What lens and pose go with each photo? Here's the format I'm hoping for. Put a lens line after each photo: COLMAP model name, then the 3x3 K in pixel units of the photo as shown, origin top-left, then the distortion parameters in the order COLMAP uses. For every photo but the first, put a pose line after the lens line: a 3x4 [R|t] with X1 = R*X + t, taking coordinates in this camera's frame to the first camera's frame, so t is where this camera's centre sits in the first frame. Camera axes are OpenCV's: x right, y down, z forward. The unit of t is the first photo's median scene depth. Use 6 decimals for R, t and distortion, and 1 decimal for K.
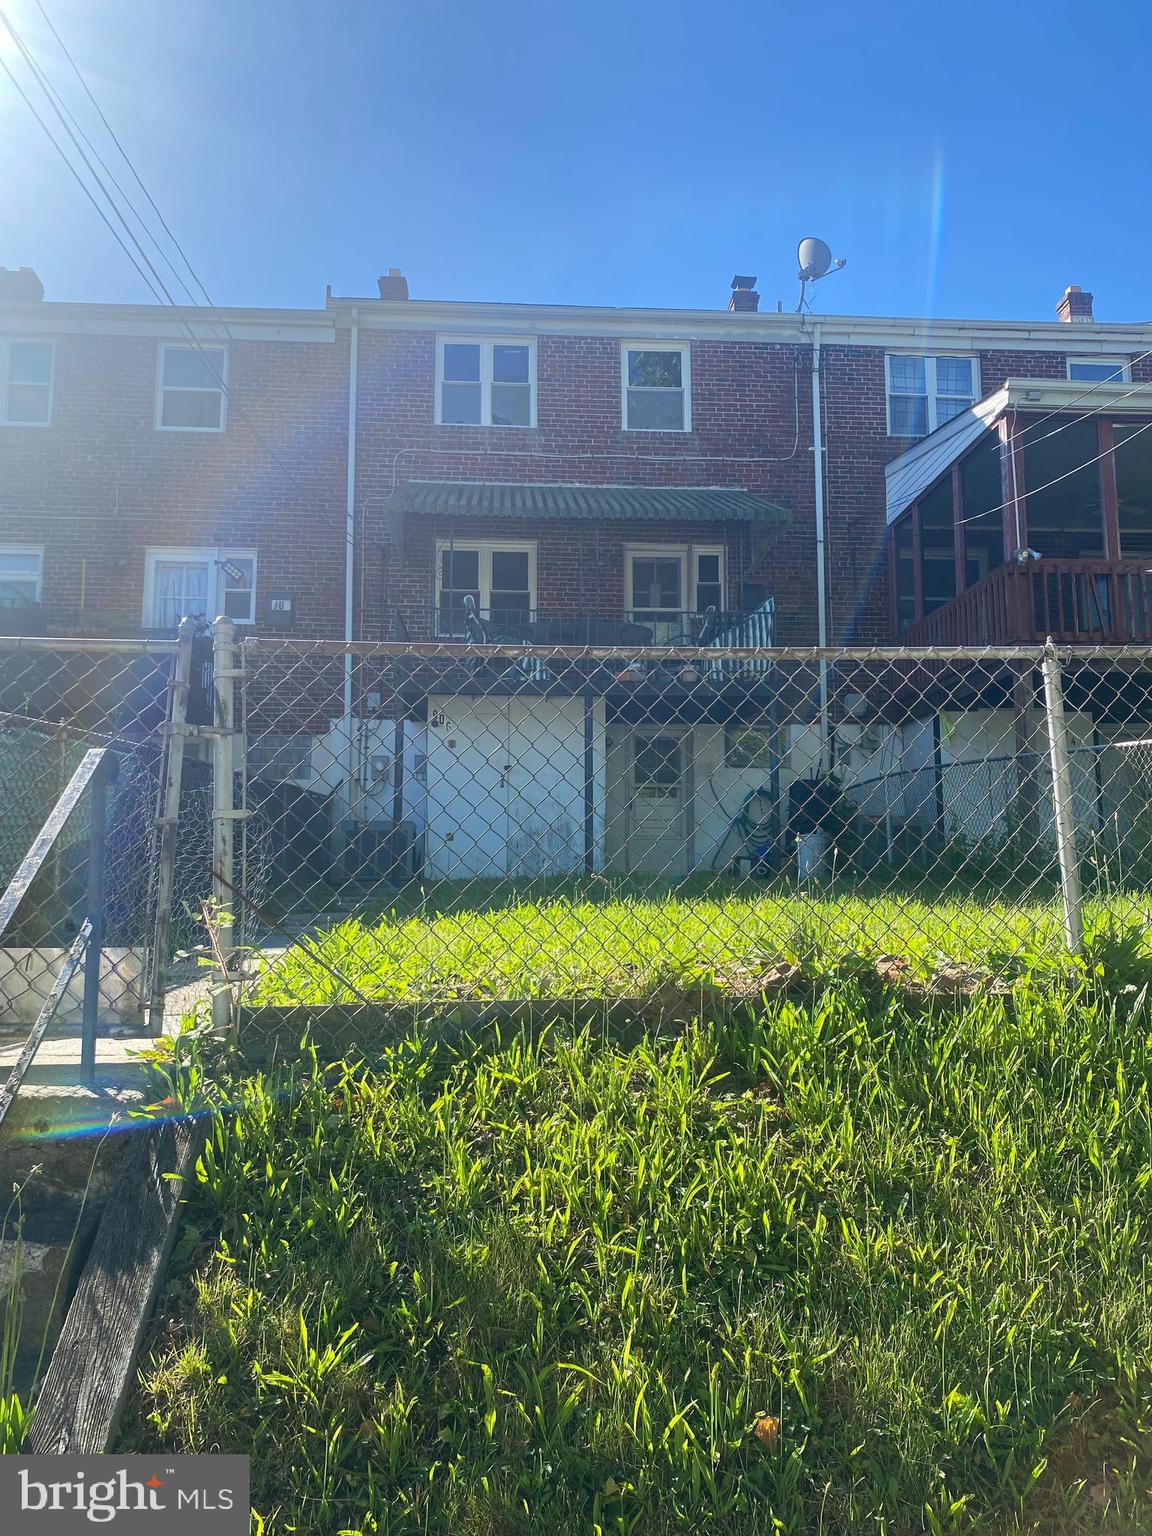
lens RADIAL K [[1137.9, 0, 574.0], [0, 1137.9, 725.3], [0, 0, 1]] dist [0.074053, -0.129640]
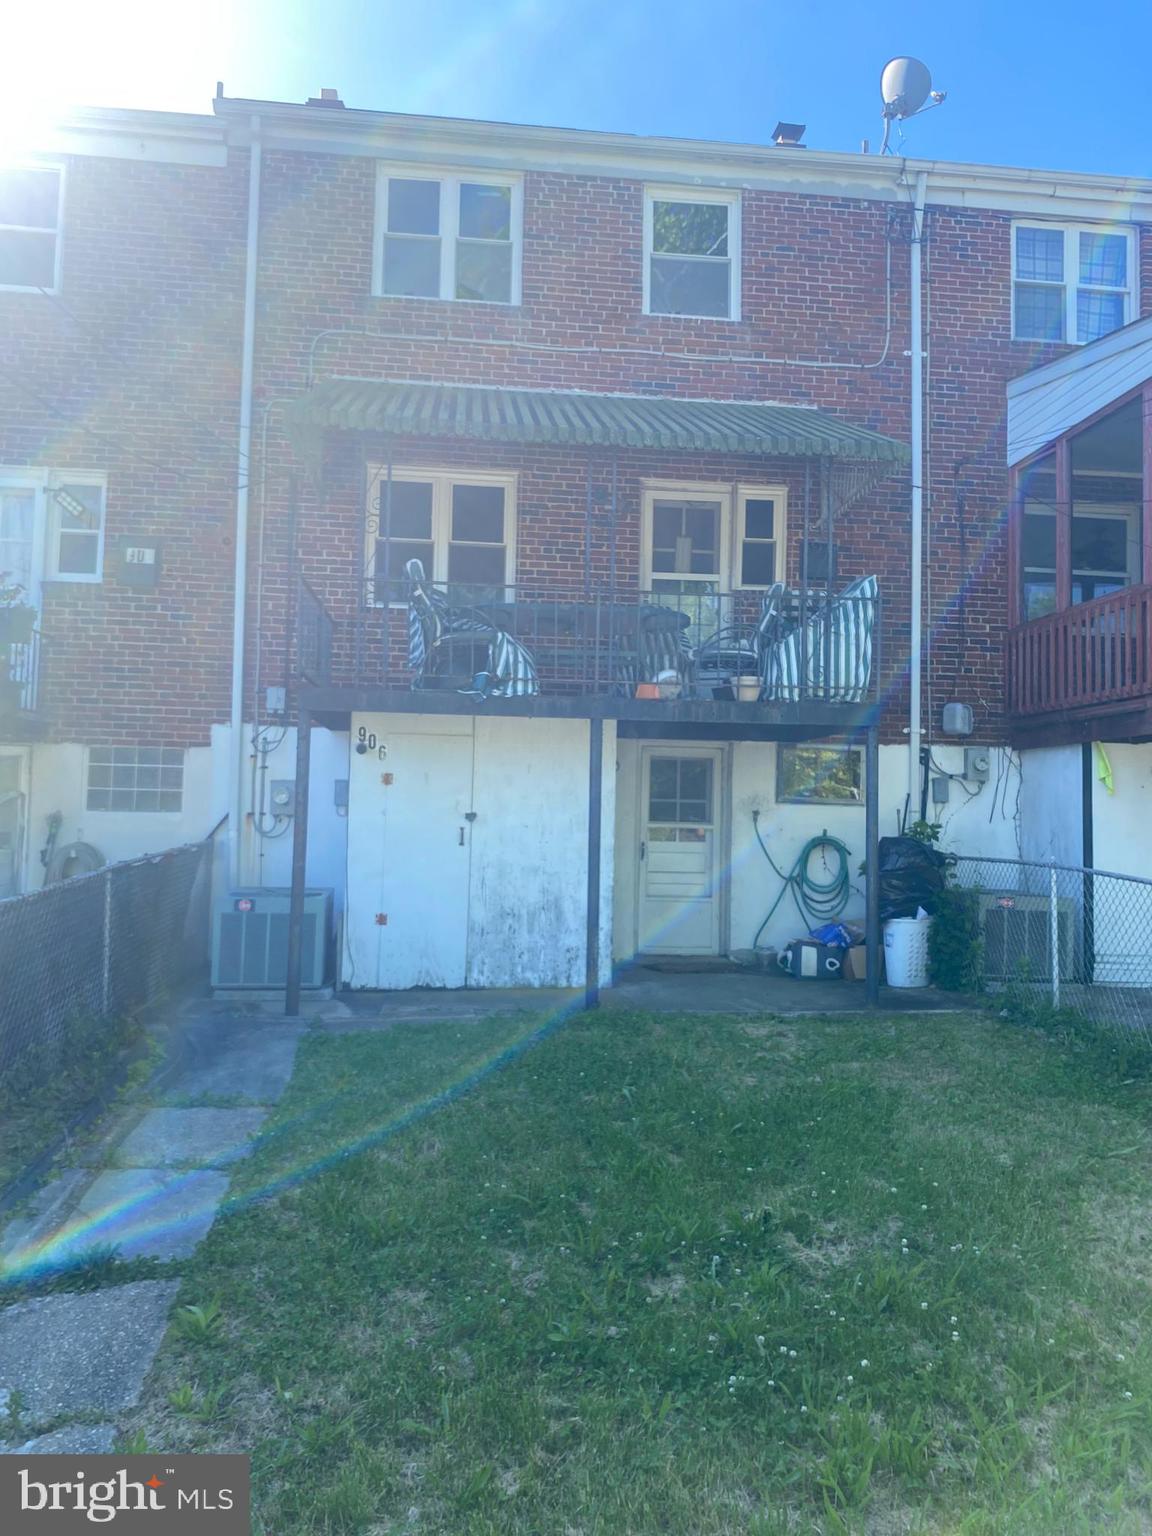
lens RADIAL K [[1154.7, 0, 587.8], [0, 1154.7, 723.7], [0, 0, 1]] dist [-0.000891, -0.005536]
pose [[0.998521, 0.022782, 0.049366, -0.020940], [-0.026301, 0.997069, 0.071850, -0.060253], [-0.047584, -0.073042, 0.996193, 0.287510]]
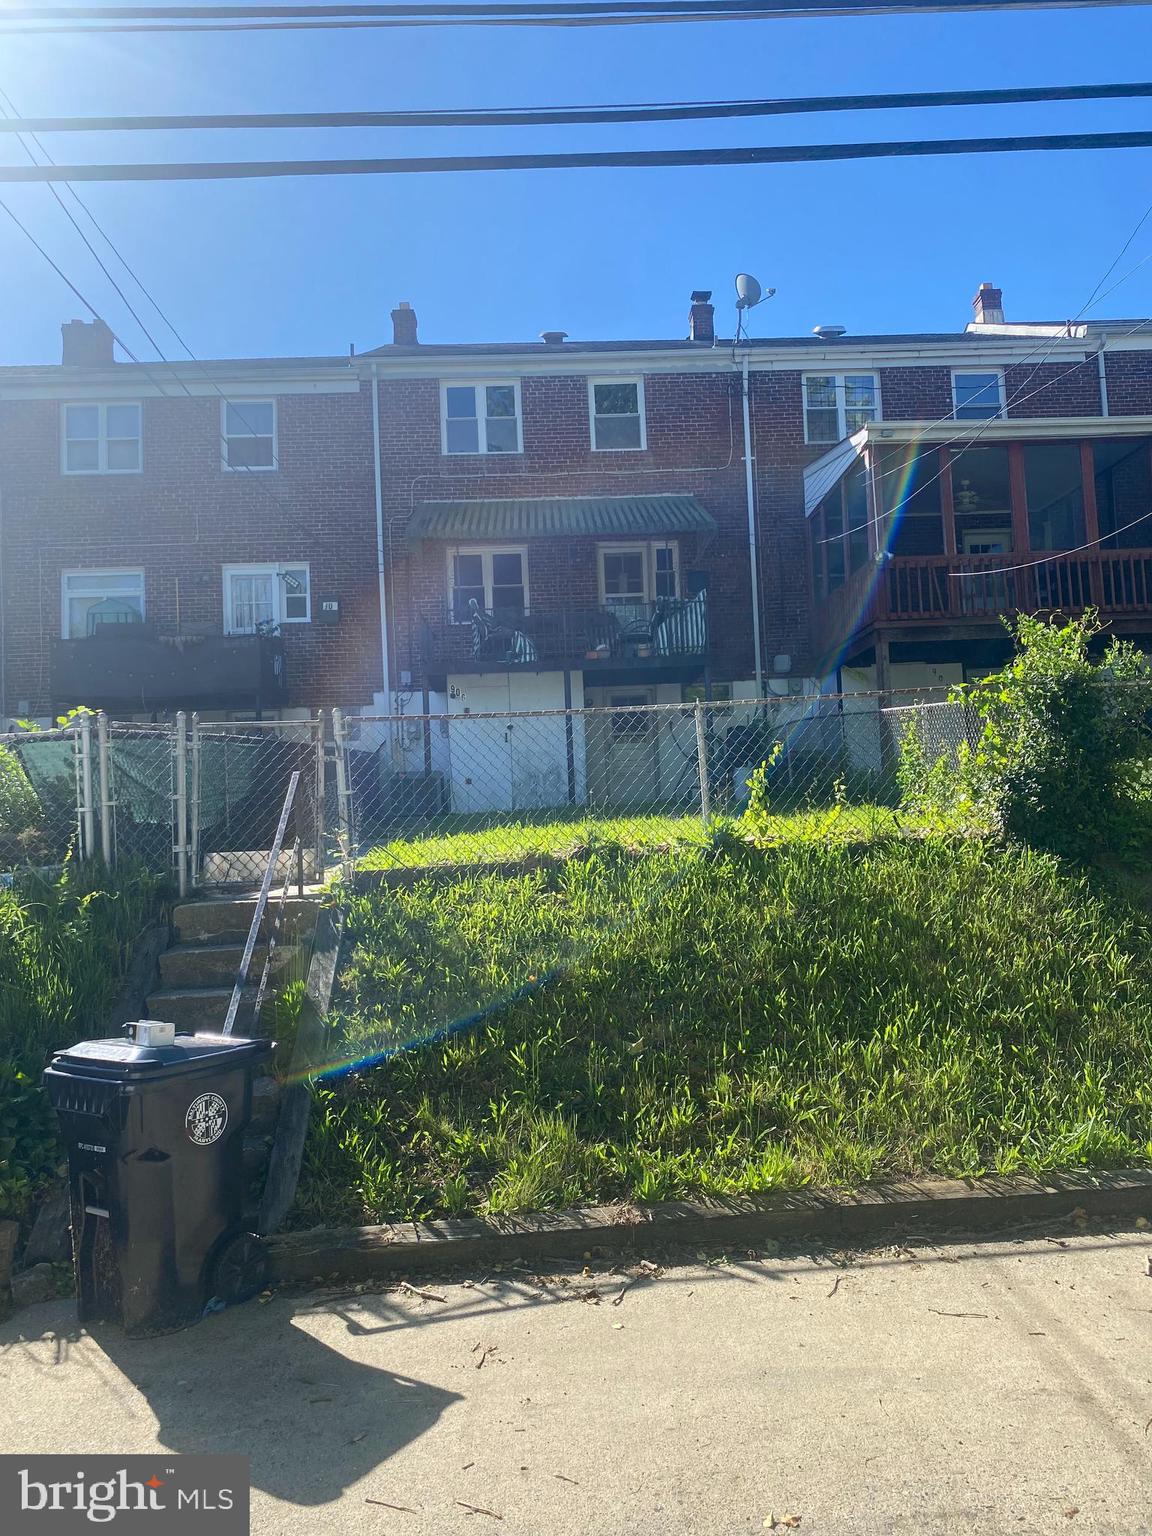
lens RADIAL K [[1137.9, 0, 574.0], [0, 1137.9, 725.3], [0, 0, 1]] dist [0.074053, -0.129640]
pose [[0.998488, -0.043472, -0.033637, 0.053312], [0.045494, 0.997045, 0.061895, -0.037785], [0.030847, -0.063332, 0.997516, -0.273198]]
